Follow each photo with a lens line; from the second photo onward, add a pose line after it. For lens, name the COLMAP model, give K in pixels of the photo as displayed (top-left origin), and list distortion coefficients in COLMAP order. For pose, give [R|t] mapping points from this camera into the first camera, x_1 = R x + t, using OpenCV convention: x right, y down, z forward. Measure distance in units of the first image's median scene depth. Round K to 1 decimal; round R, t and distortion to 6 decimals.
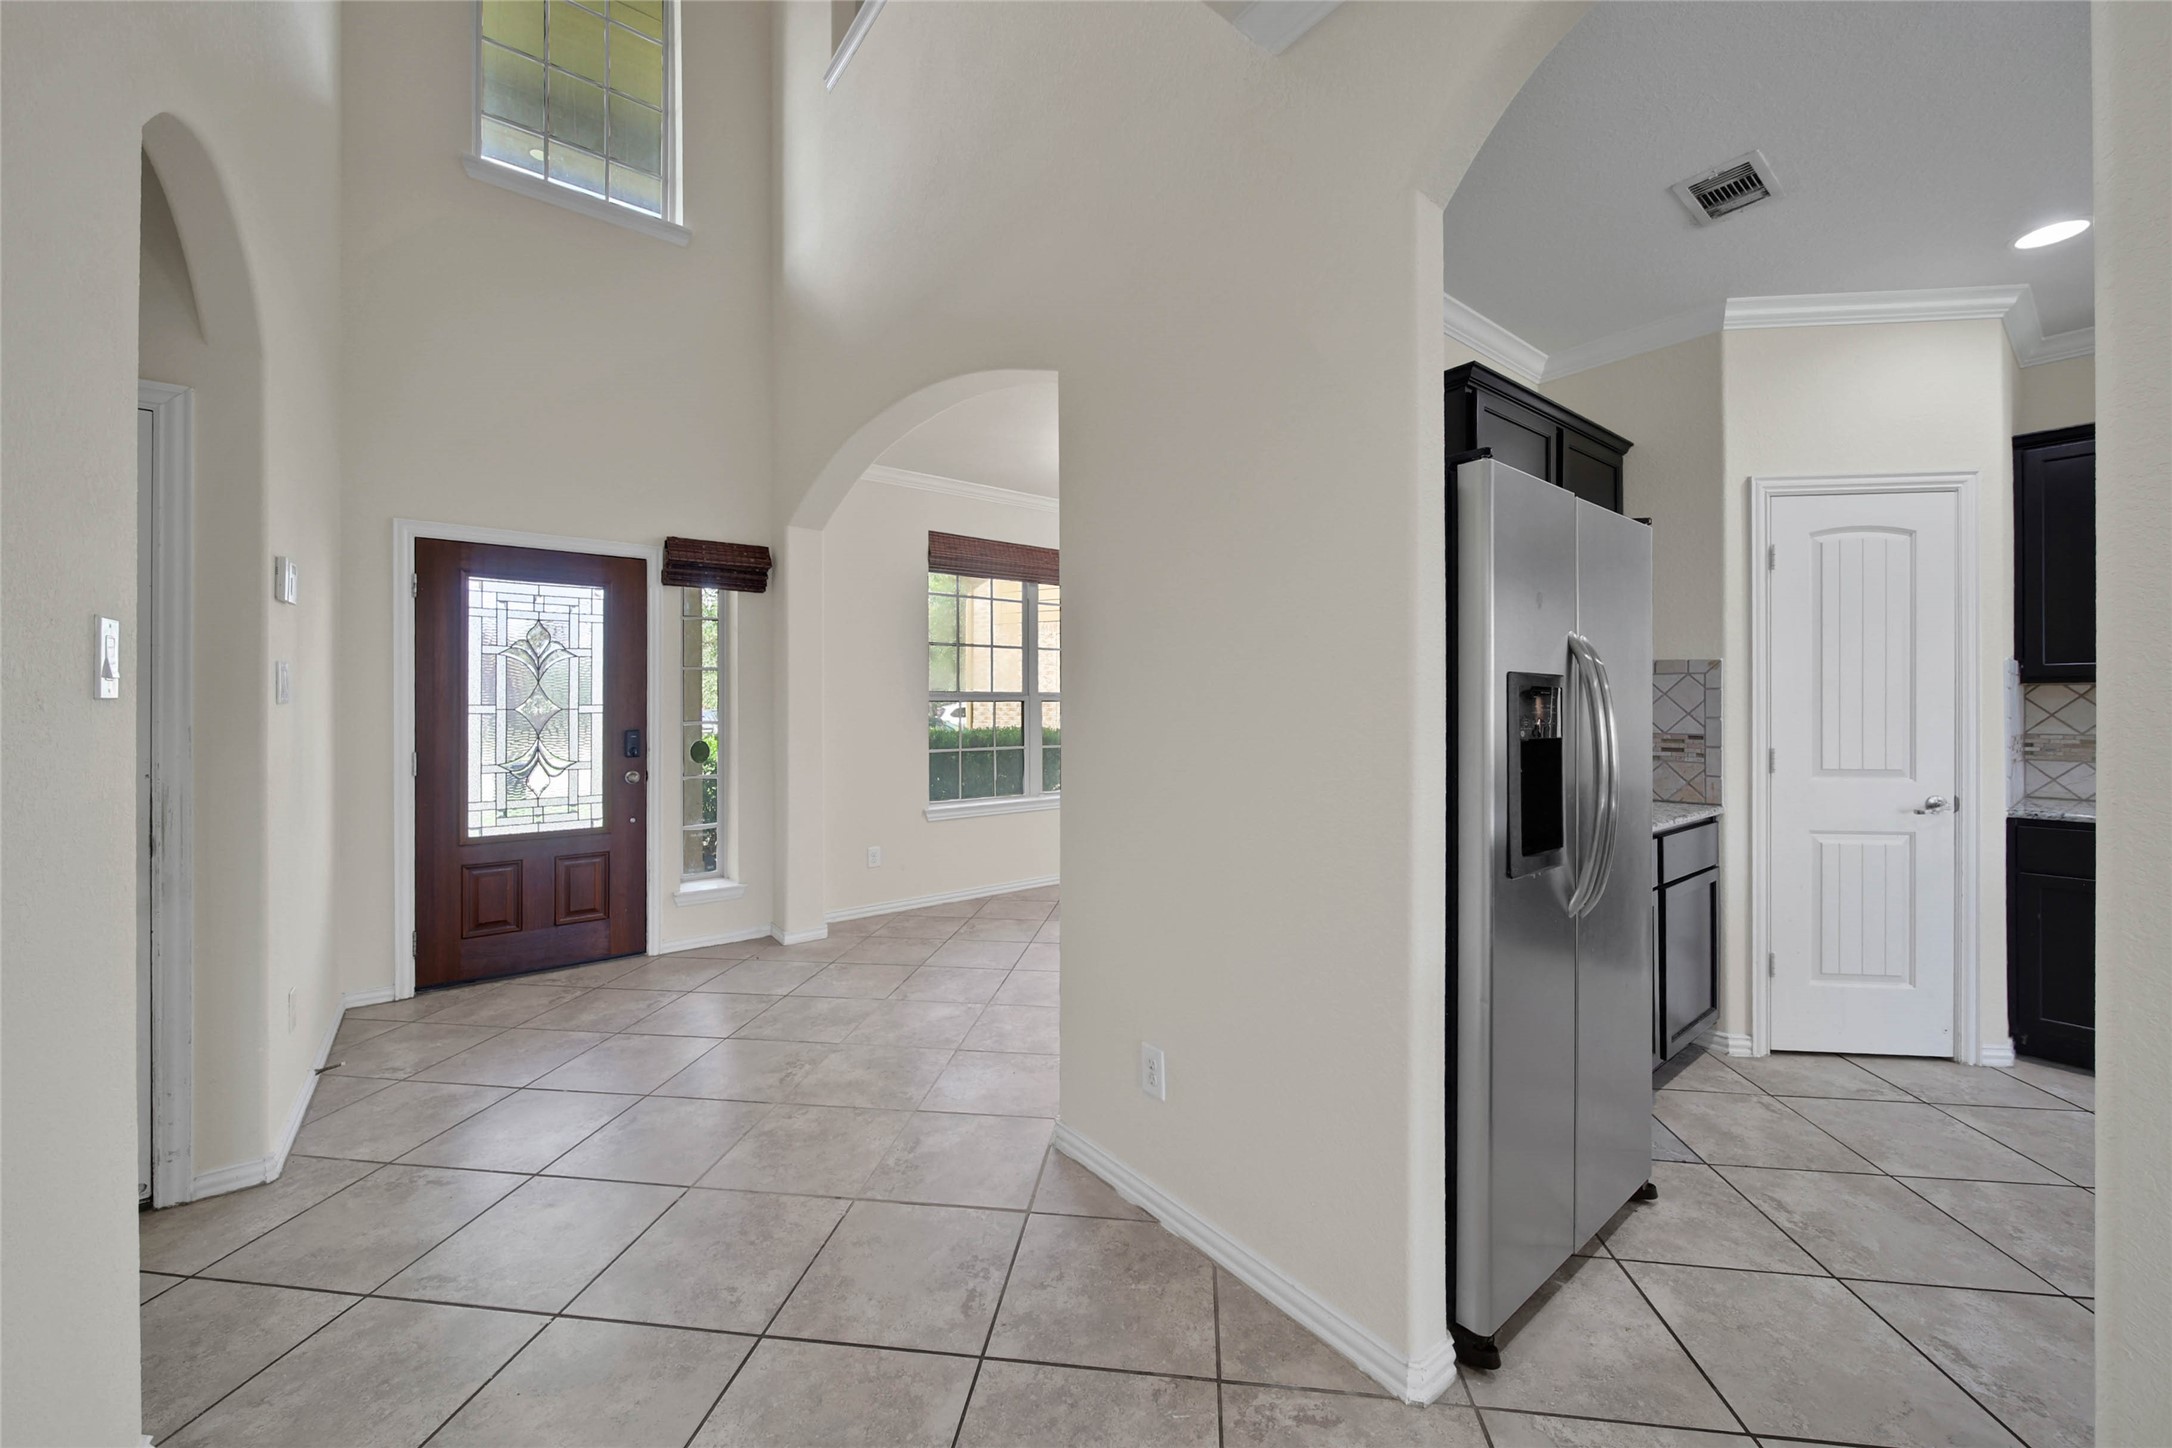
lens RADIAL K [[807.0, 0, 1086.9], [0, 807.0, 703.1], [0, 0, 1]] dist [-0.001429, -0.000415]
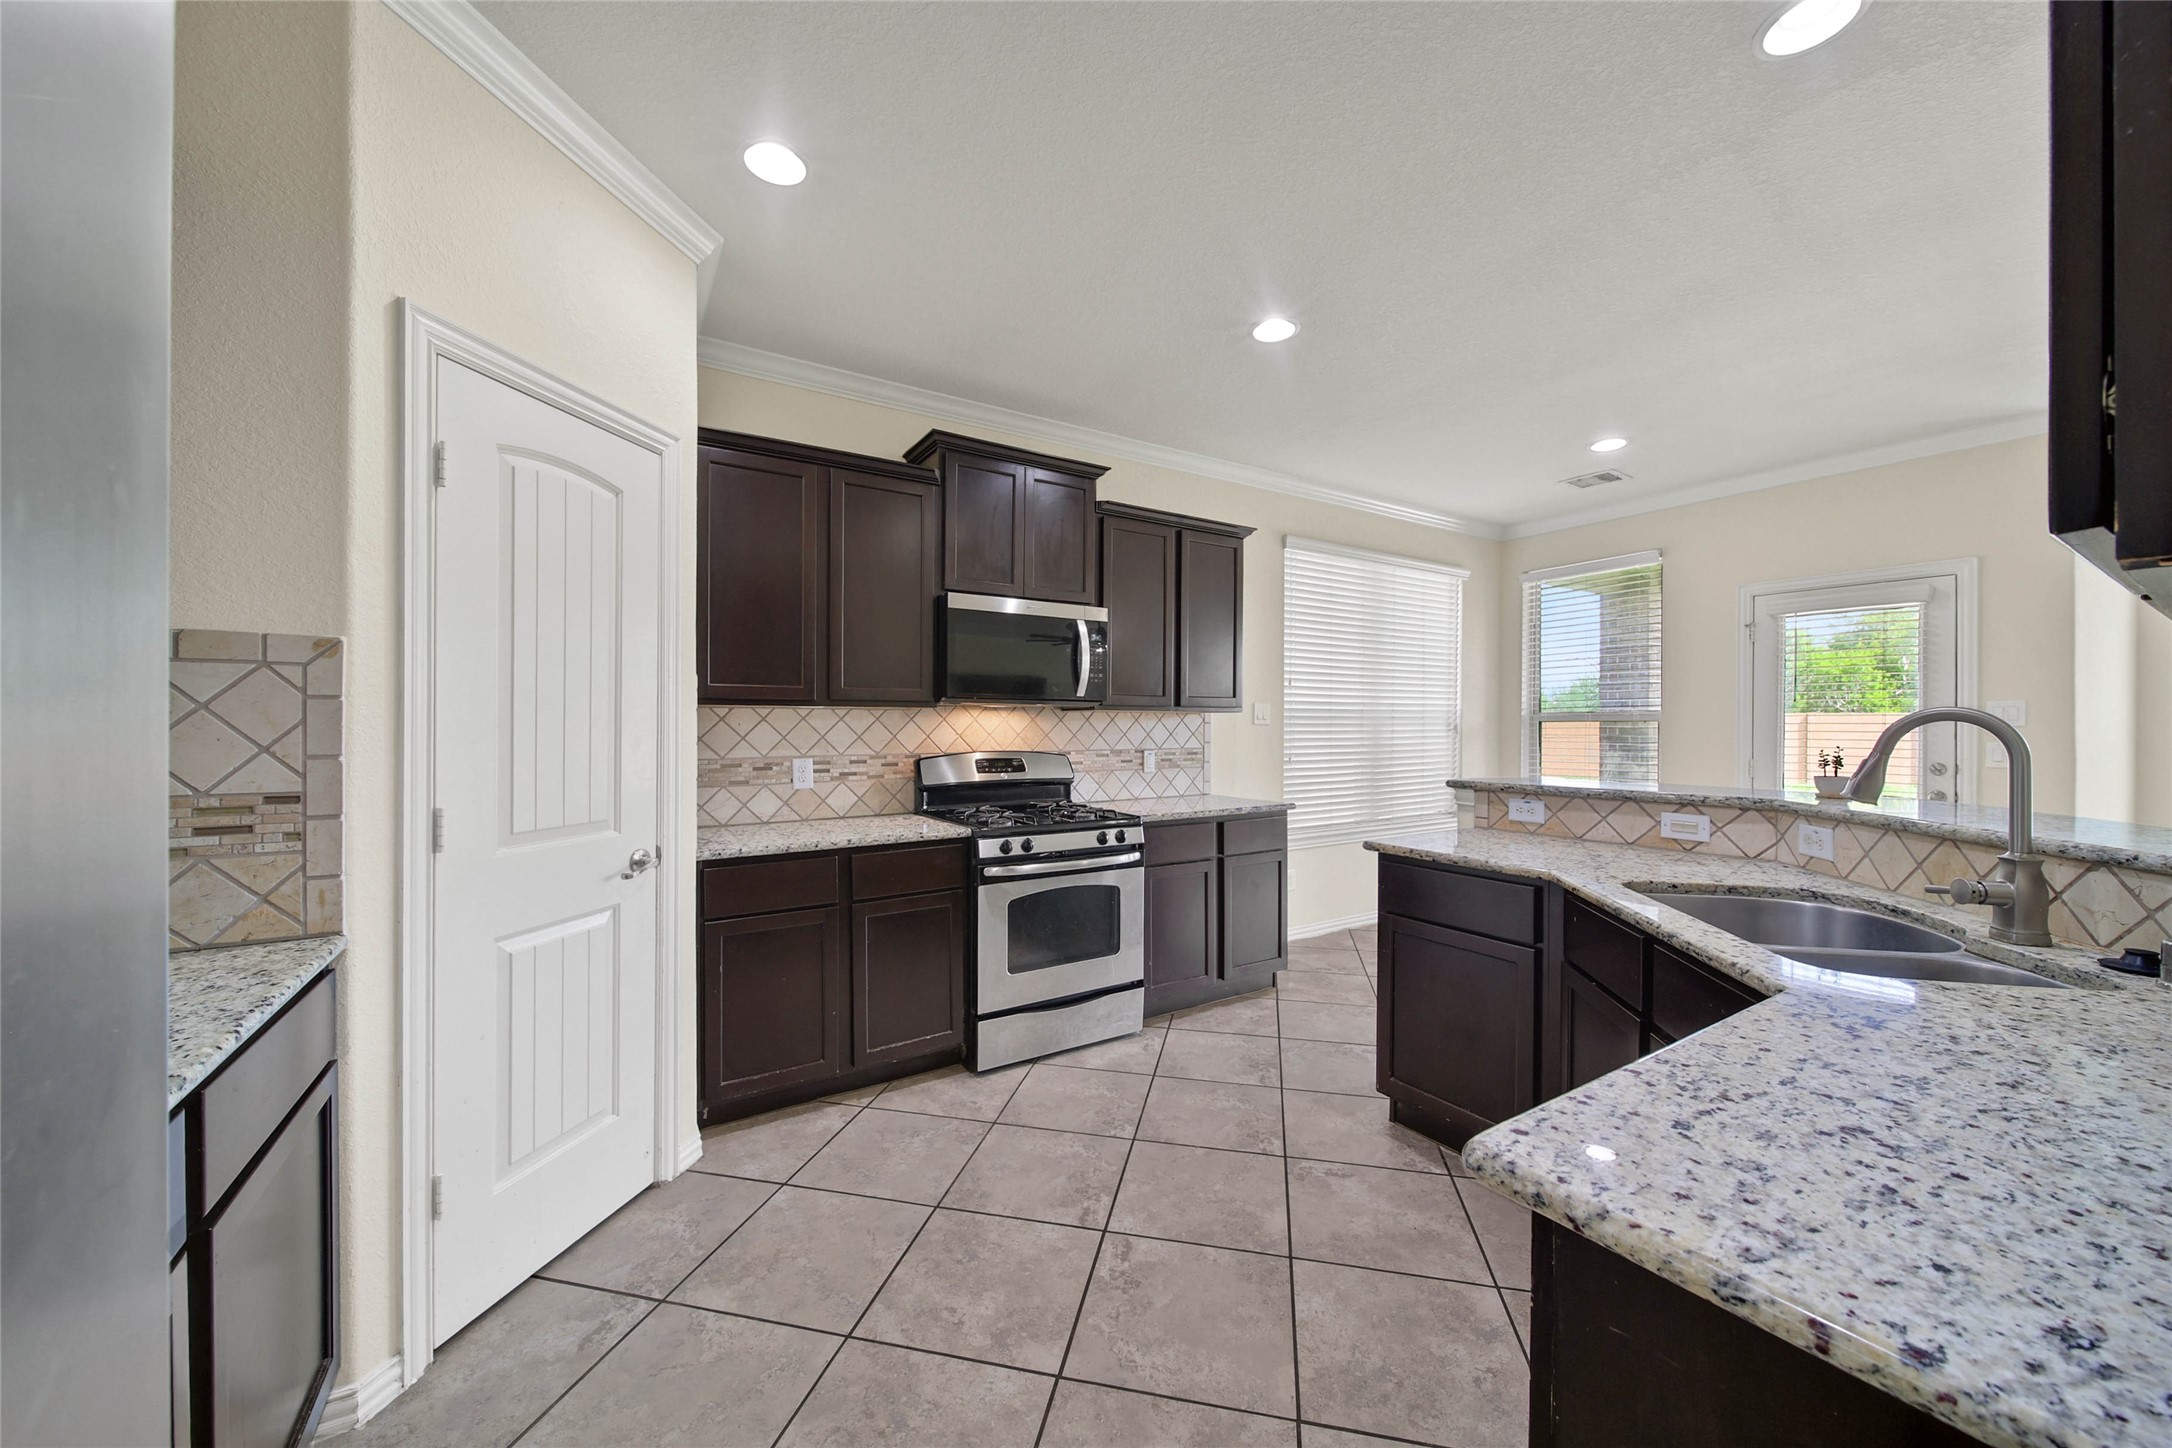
lens RADIAL K [[787.1, 0, 1086.0], [0, 787.1, 724.0], [0, 0, 1]] dist [-0.001509, -0.000550]
pose [[0.097634, 0.002761, 0.995219, 0.282422], [-0.000941, 0.999996, -0.002682, -0.000593], [-0.995222, -0.000675, 0.097636, 0.400464]]
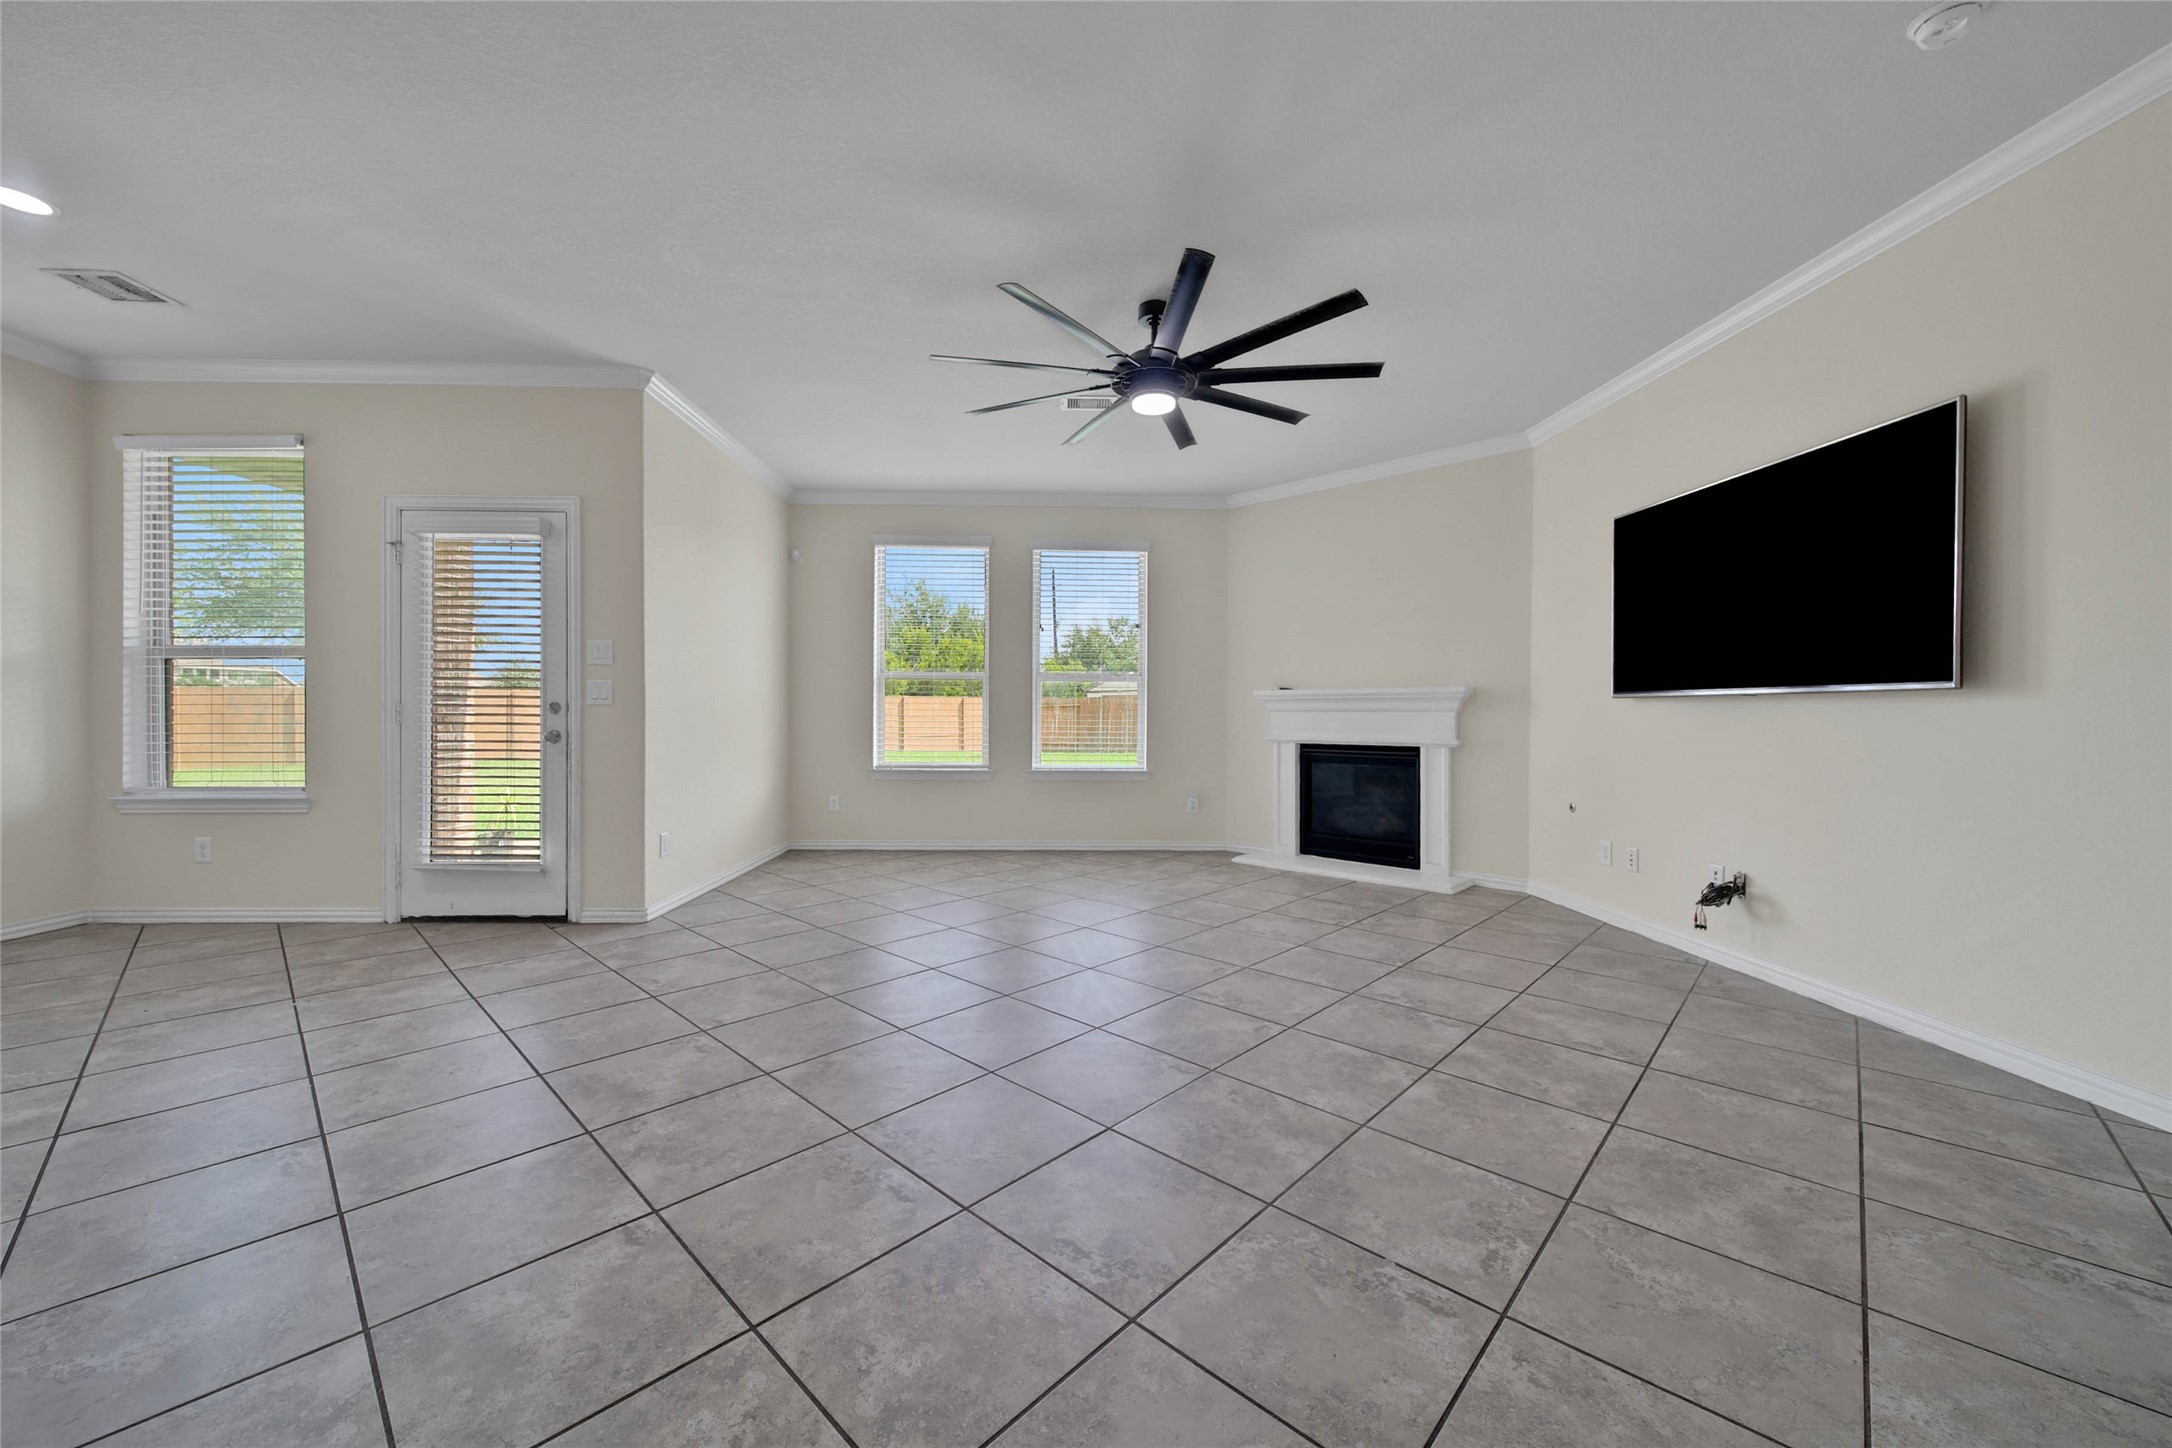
lens RADIAL K [[809.6, 0, 1077.7], [0, 809.6, 722.9], [0, 0, 1]] dist [-0.001543, -0.000134]
pose [[-0.805280, -0.007967, 0.592841, 0.253433], [-0.003055, 0.999952, 0.009288, 0.065042], [-0.592887, 0.005668, -0.805266, -0.198896]]
